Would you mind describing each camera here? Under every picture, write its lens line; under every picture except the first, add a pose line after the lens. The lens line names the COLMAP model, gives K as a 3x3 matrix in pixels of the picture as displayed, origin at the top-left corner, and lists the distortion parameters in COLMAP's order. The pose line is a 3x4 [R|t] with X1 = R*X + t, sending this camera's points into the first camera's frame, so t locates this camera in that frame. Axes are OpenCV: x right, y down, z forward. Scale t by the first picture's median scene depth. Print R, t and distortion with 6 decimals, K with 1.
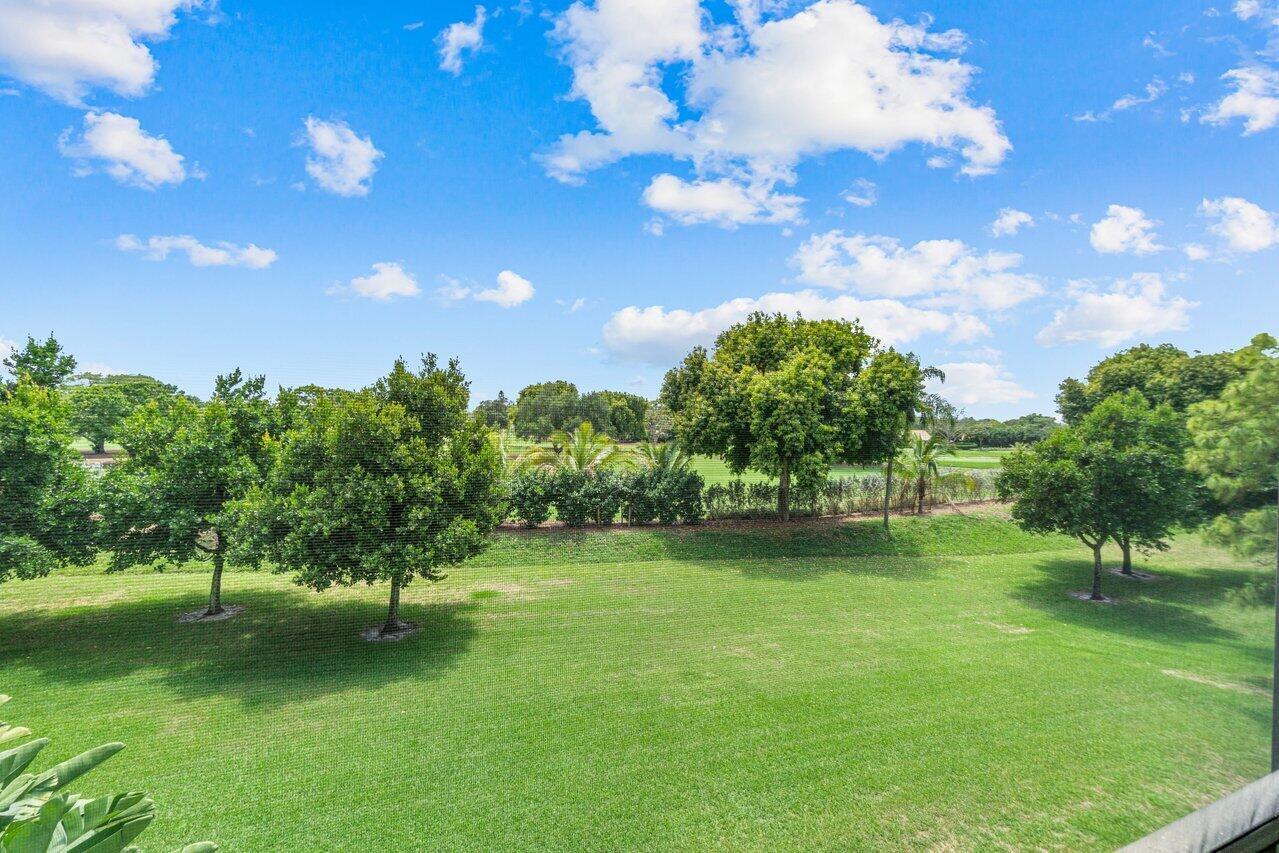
lens RADIAL K [[549.0, 0, 639.5], [0, 549.0, 426.5], [0, 0, 1]] dist [0.000472, 0.000011]
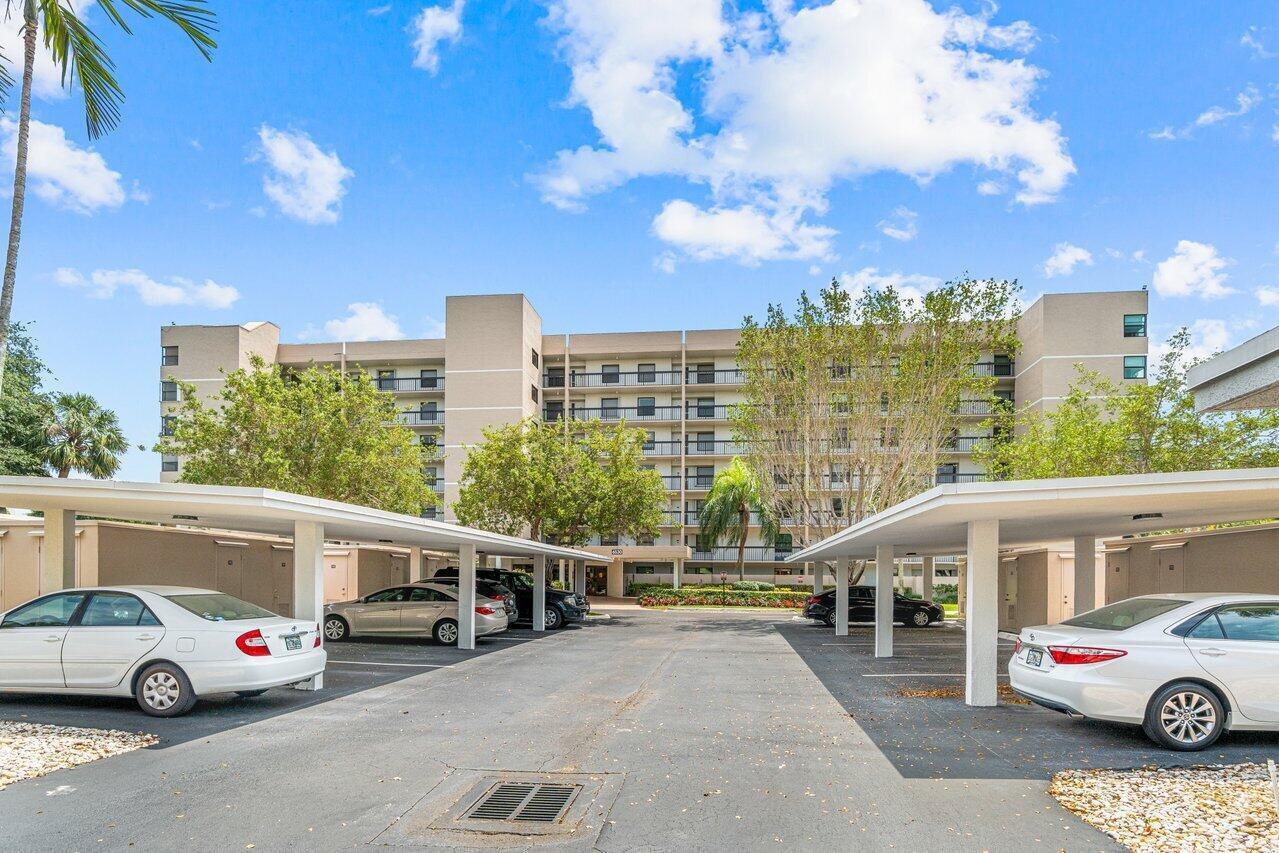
lens RADIAL K [[549.0, 0, 639.5], [0, 549.0, 426.5], [0, 0, 1]] dist [0.000472, 0.000011]
pose [[0.999856, 0.003031, -0.016715, 0.000979], [-0.004804, 0.994241, -0.107063, -0.007944], [0.016294, 0.107128, 0.994112, 0.185005]]
